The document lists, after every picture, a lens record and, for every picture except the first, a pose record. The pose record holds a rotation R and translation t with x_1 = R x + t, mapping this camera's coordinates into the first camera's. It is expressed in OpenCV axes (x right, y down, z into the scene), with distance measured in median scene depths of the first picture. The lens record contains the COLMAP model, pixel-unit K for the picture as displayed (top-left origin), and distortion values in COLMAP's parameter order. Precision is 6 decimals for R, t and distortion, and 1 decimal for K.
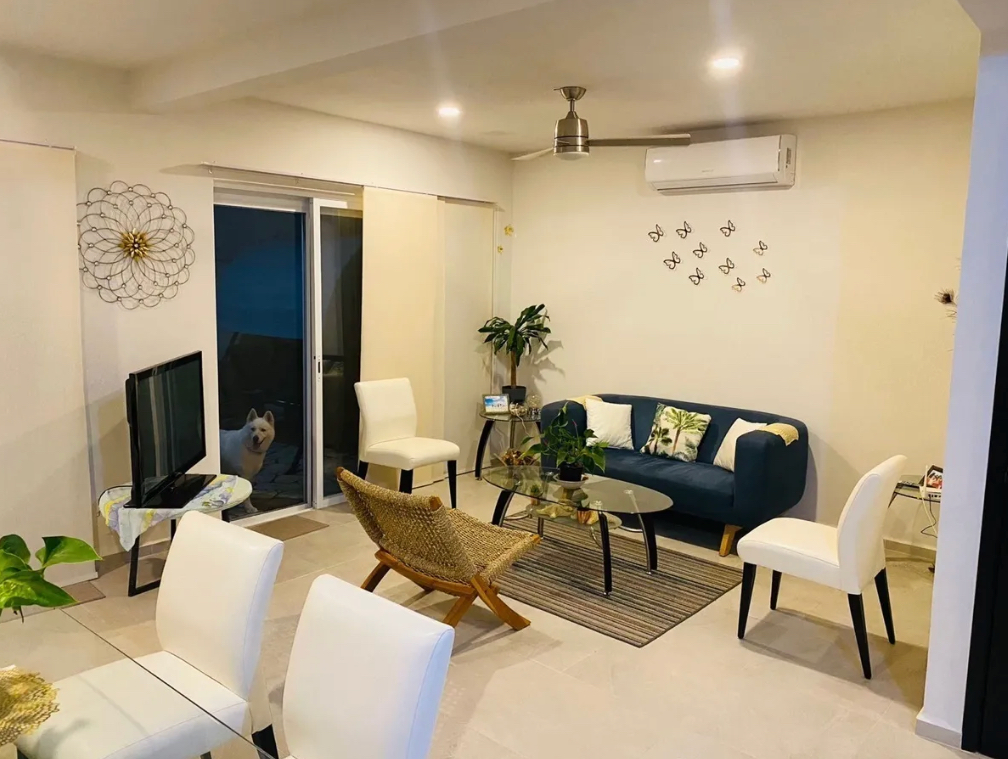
lens RADIAL K [[754.1, 0, 505.3], [0, 754.1, 372.5], [0, 0, 1]] dist [0.075008, -0.183735]
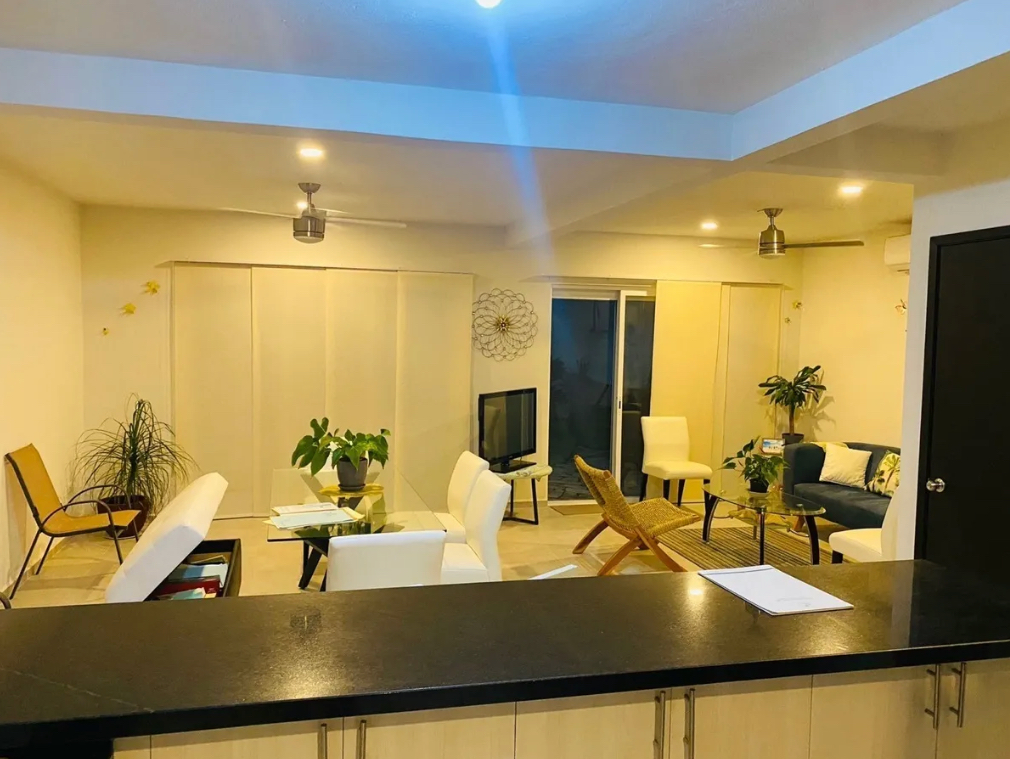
lens RADIAL K [[755.6, 0, 506.3], [0, 755.6, 372.5], [0, 0, 1]] dist [0.075008, -0.183735]
pose [[0.825859, 0.024109, -0.563362, 0.395690], [-0.073208, 0.995214, -0.064730, 0.041904], [0.559105, 0.094701, 0.823671, -0.326962]]
